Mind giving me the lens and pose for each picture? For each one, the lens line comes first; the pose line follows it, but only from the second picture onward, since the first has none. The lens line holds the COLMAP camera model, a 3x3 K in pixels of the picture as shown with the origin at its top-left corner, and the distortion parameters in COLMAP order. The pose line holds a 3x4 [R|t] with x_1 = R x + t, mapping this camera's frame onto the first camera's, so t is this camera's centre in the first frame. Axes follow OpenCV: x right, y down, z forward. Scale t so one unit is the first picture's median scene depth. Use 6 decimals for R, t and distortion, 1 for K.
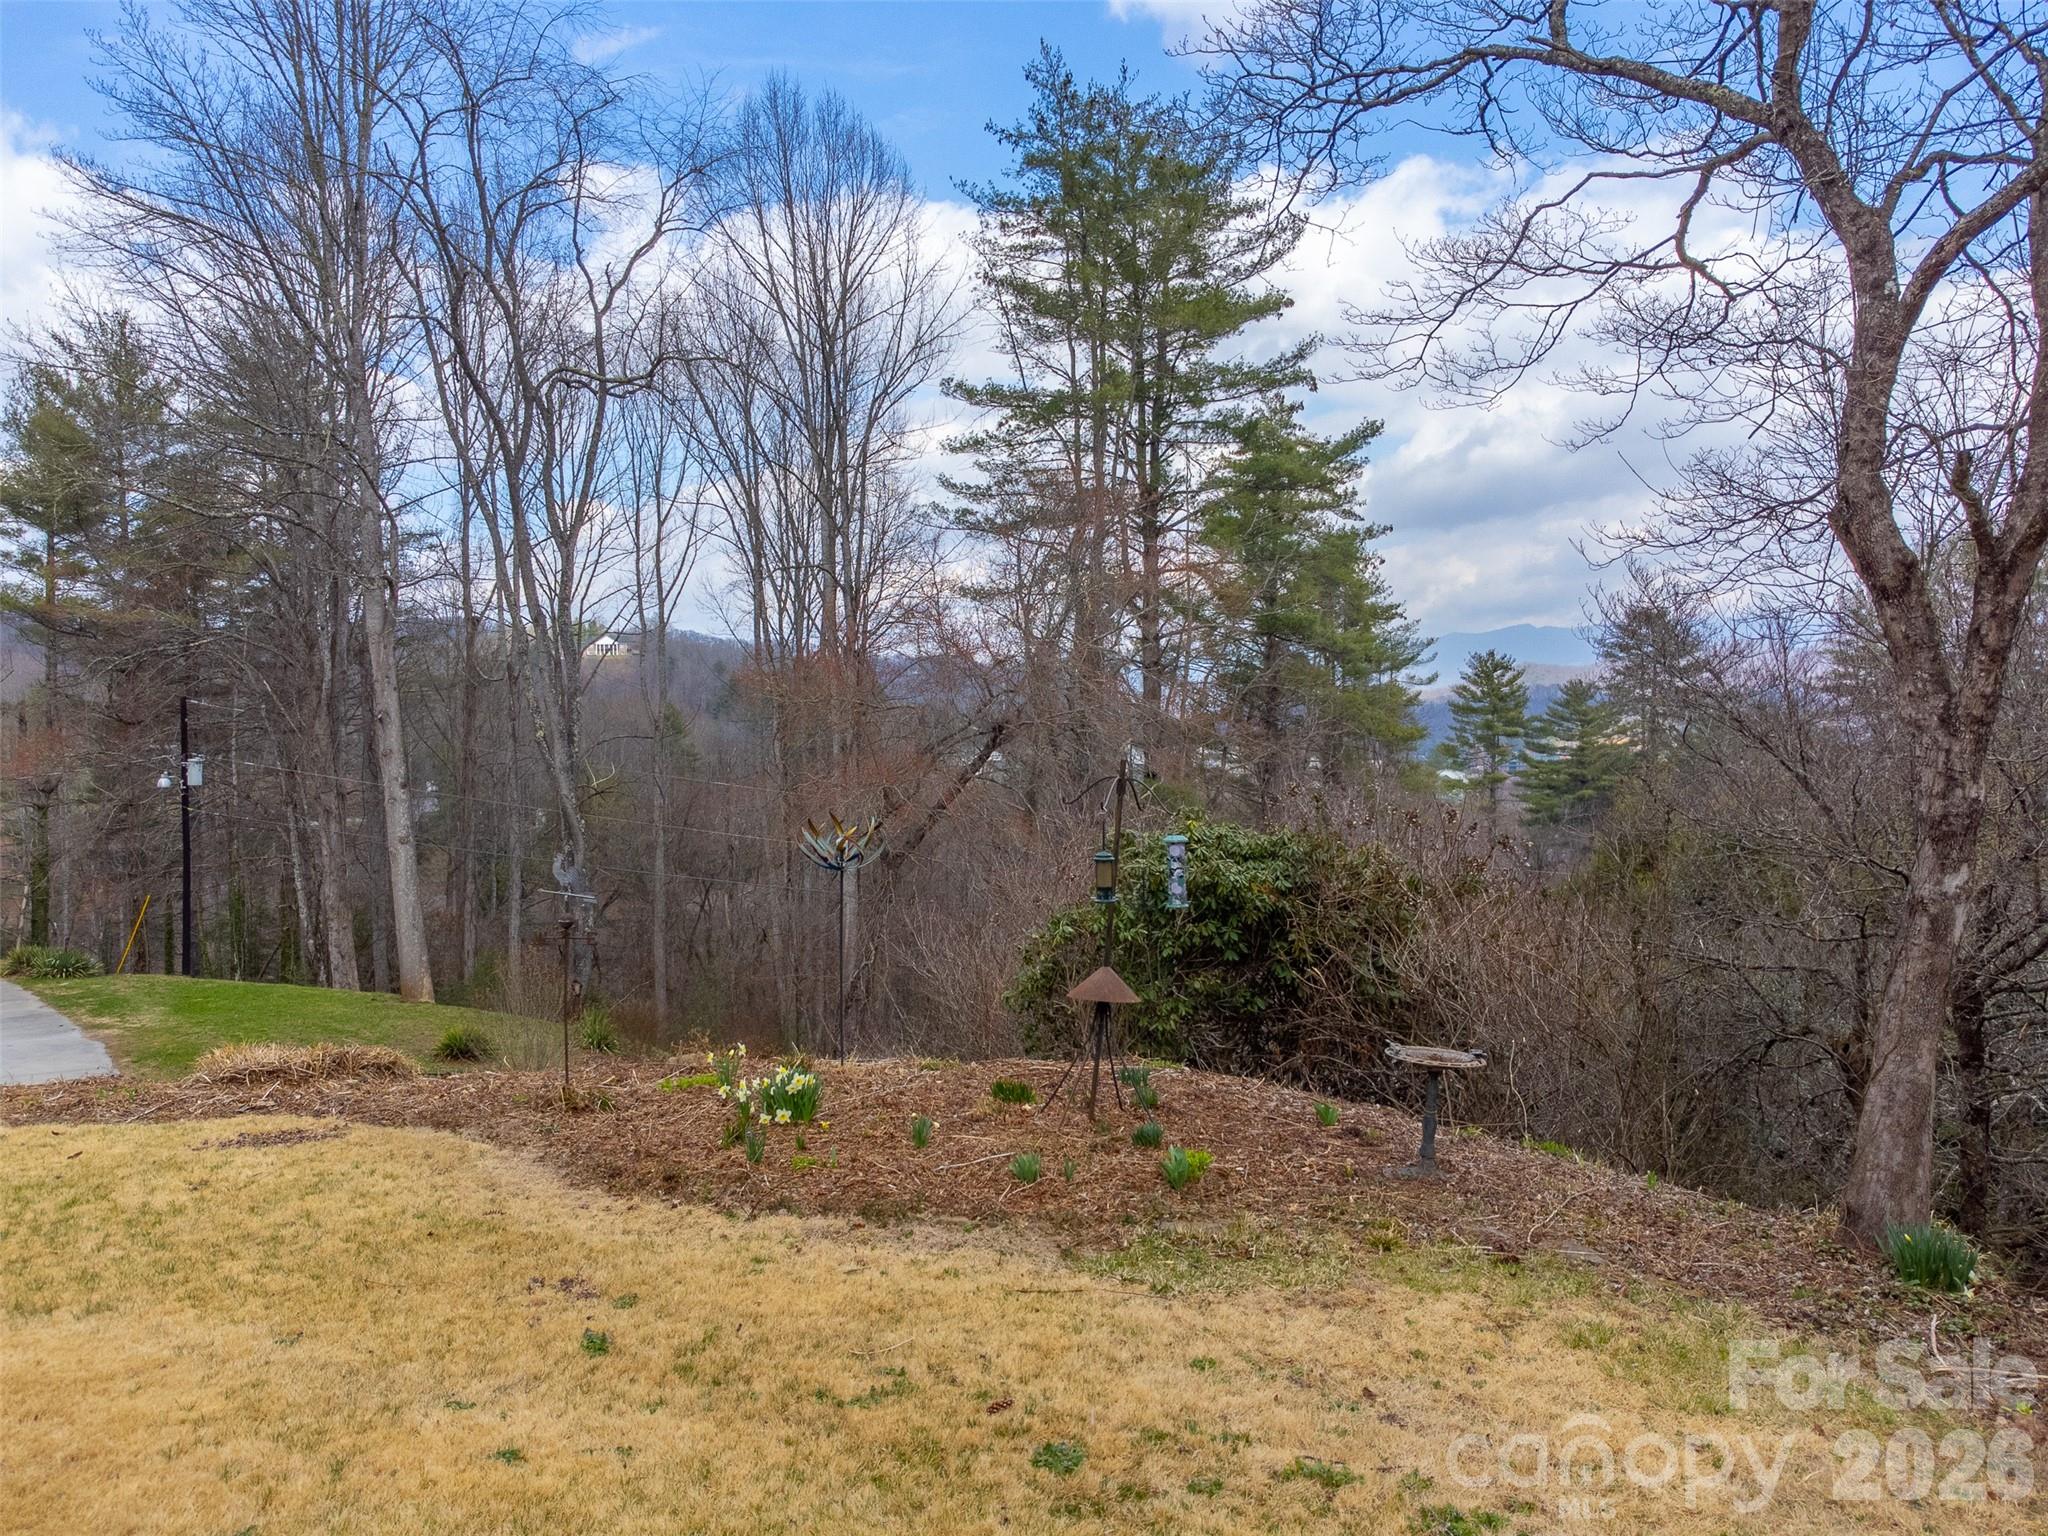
lens RADIAL K [[1523.9, 0, 1024.0], [0, 1523.9, 768.0], [0, 0, 1]] dist [-0.001857, 0.029654]
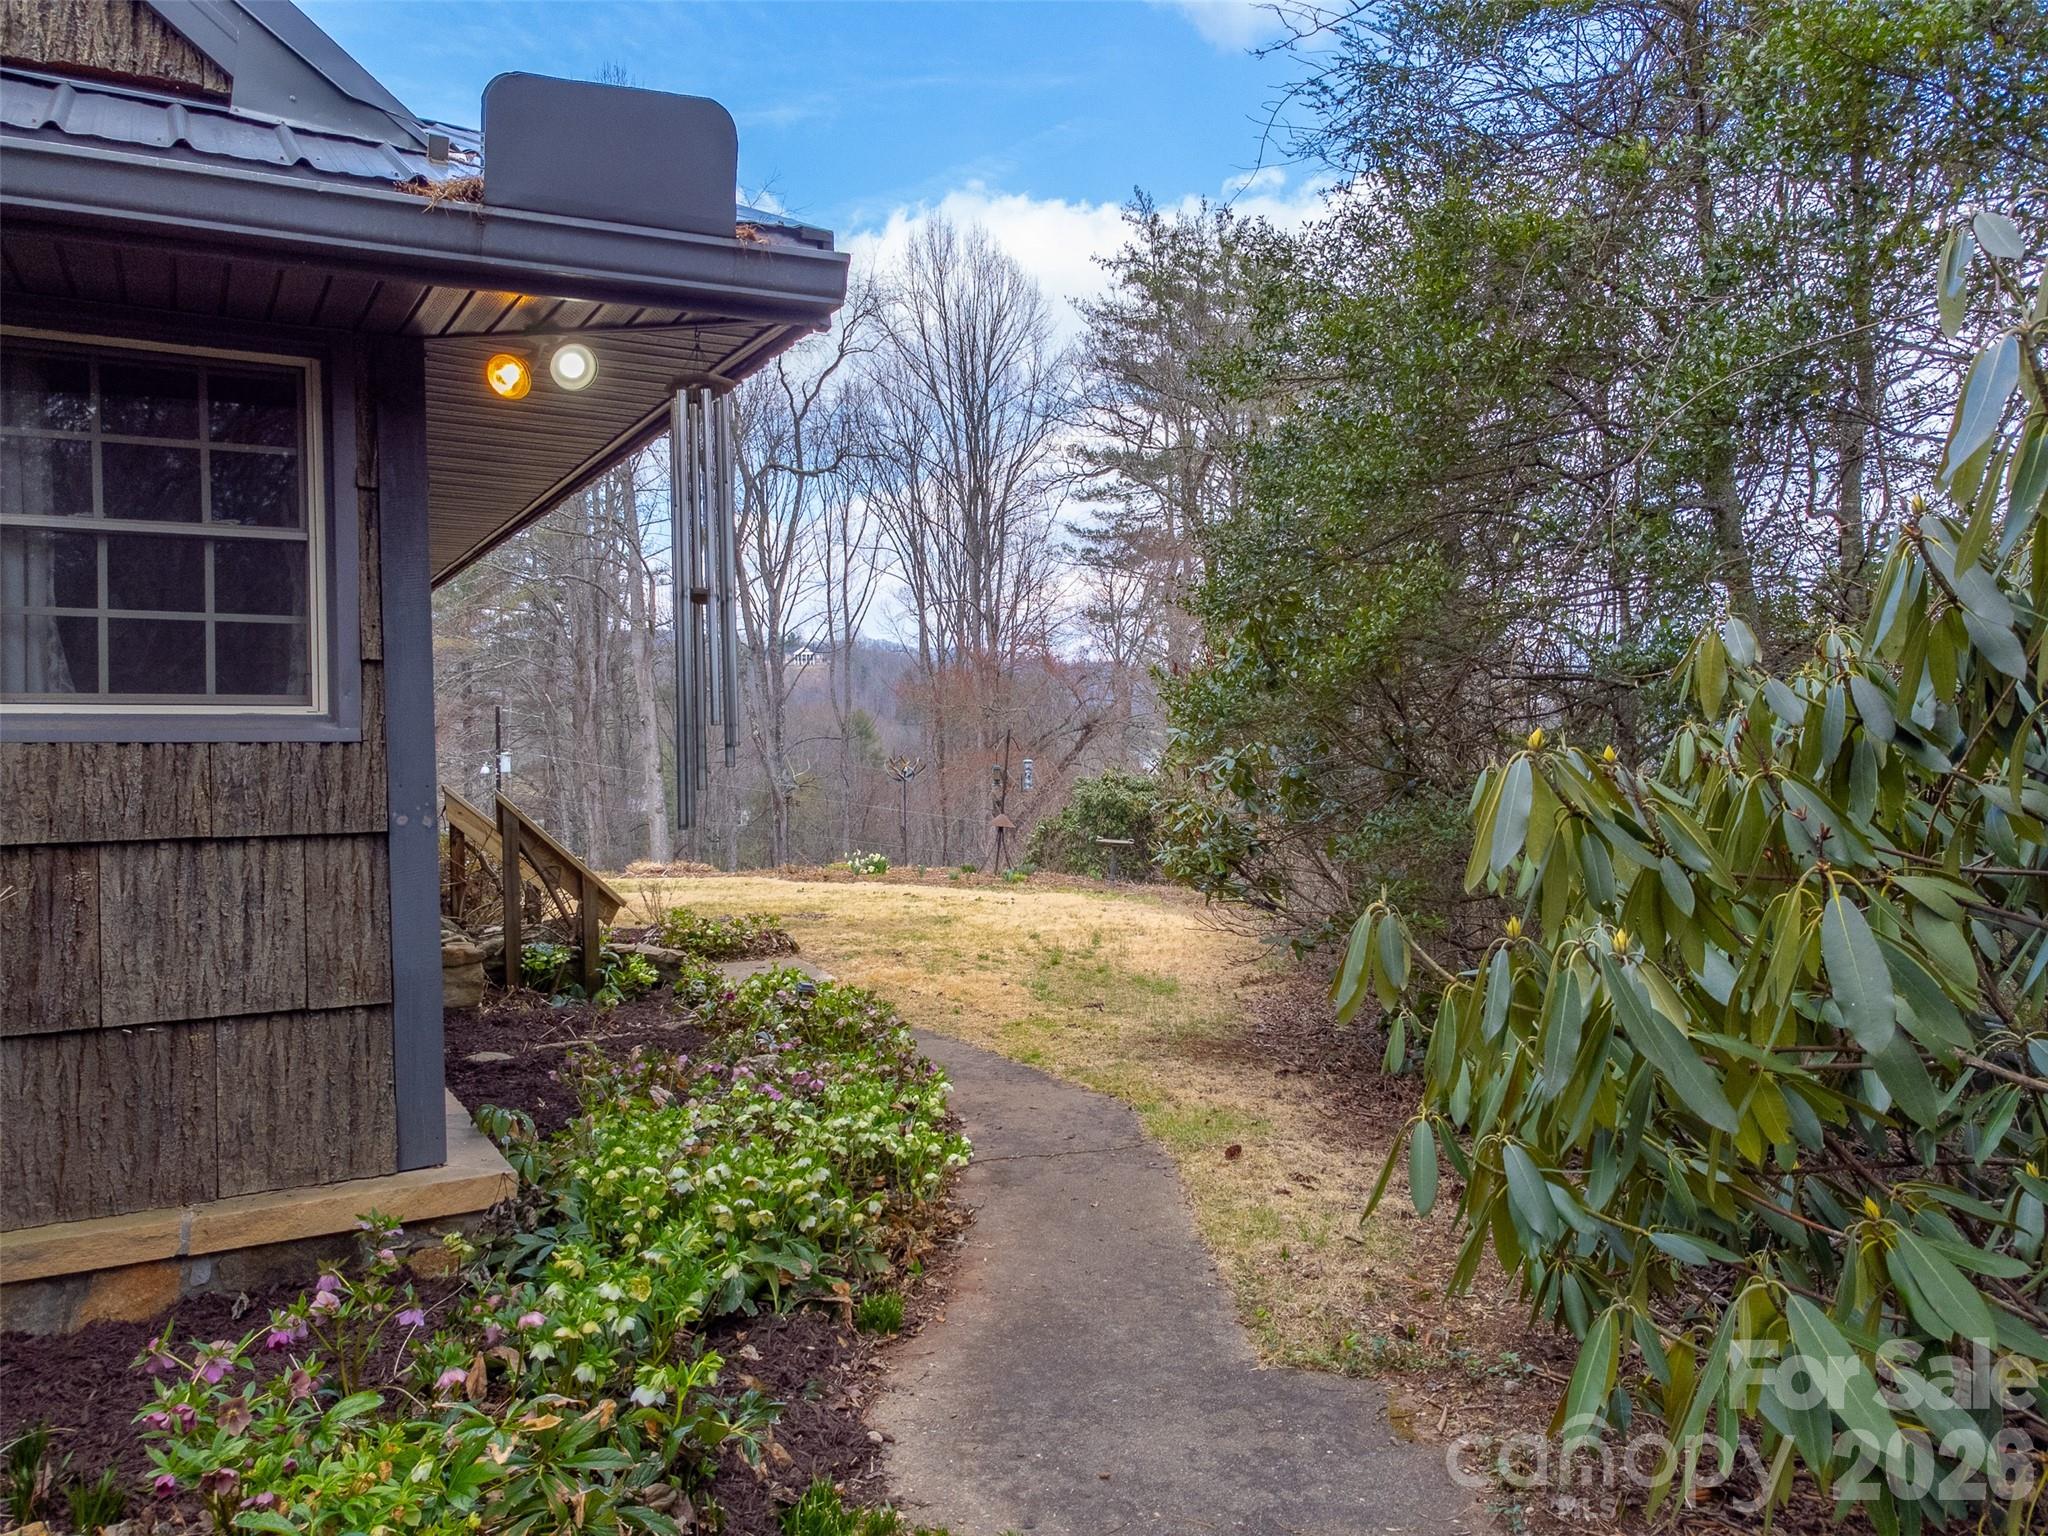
lens RADIAL K [[1502.5, 0, 1006.4], [0, 1502.5, 752.2], [0, 0, 1]] dist [0.087554, -0.260504]
pose [[0.991117, -0.003227, -0.132950, 0.058715], [0.001480, 0.999911, -0.013236, 0.009561], [0.132981, 0.012922, 0.991034, -0.215061]]
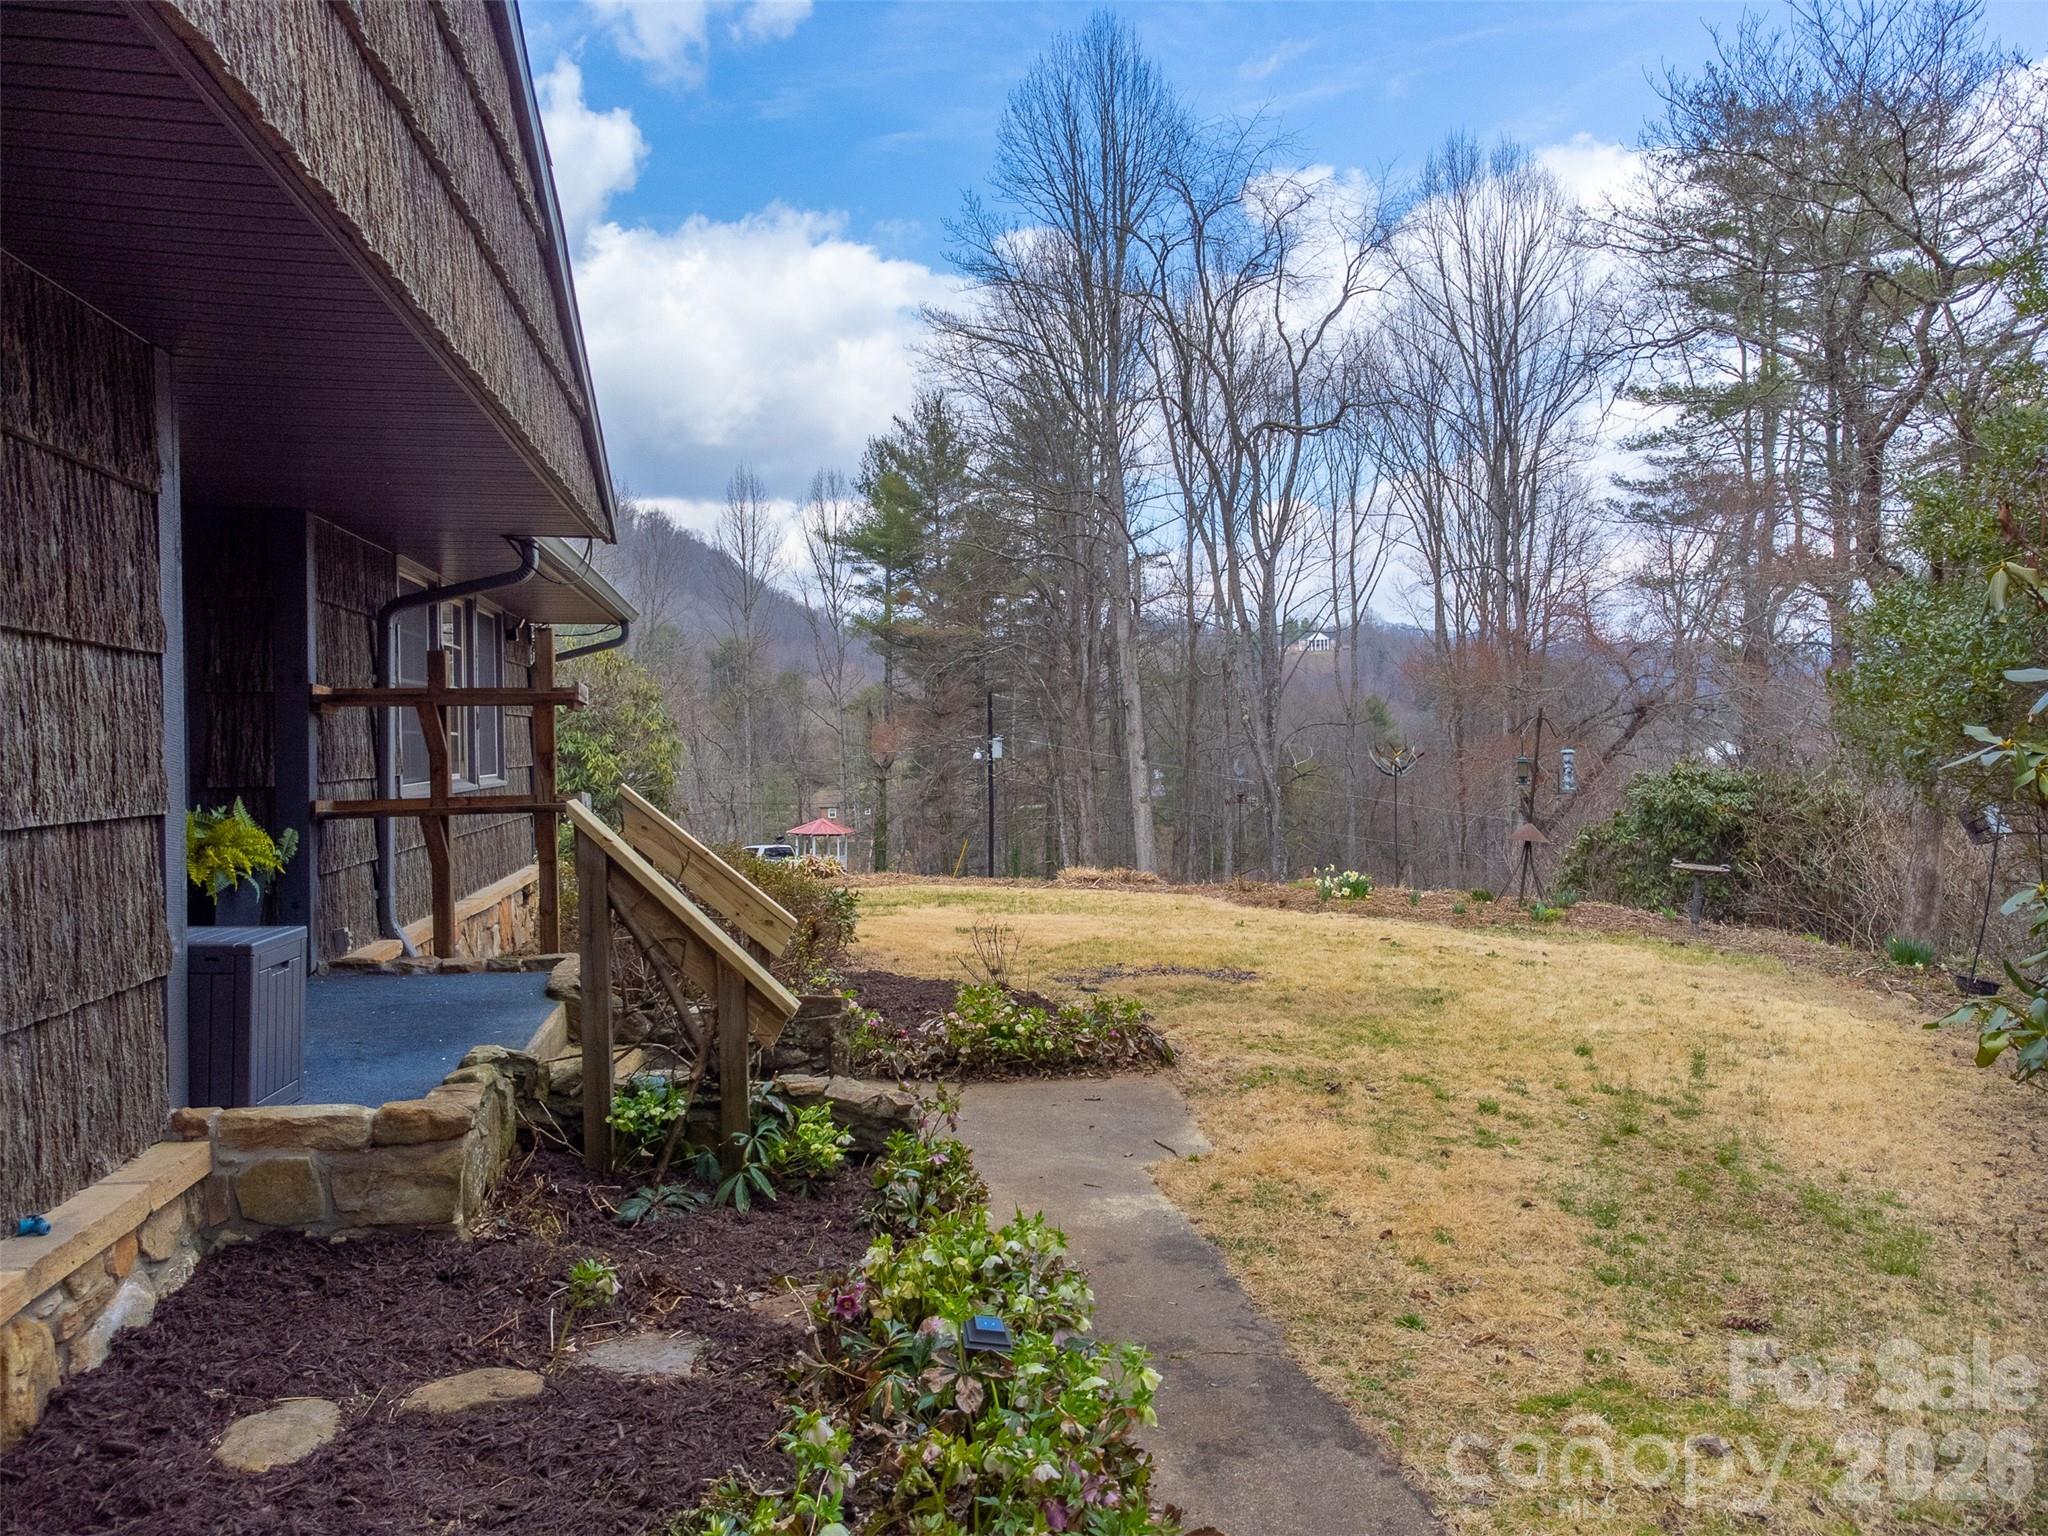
lens RADIAL K [[1502.5, 0, 1006.4], [0, 1502.5, 752.2], [0, 0, 1]] dist [0.087554, -0.260504]
pose [[0.891203, 0.004744, -0.453580, 0.047927], [-0.007074, 0.999969, -0.003442, 0.008611], [0.453549, 0.006276, 0.891209, -0.133931]]
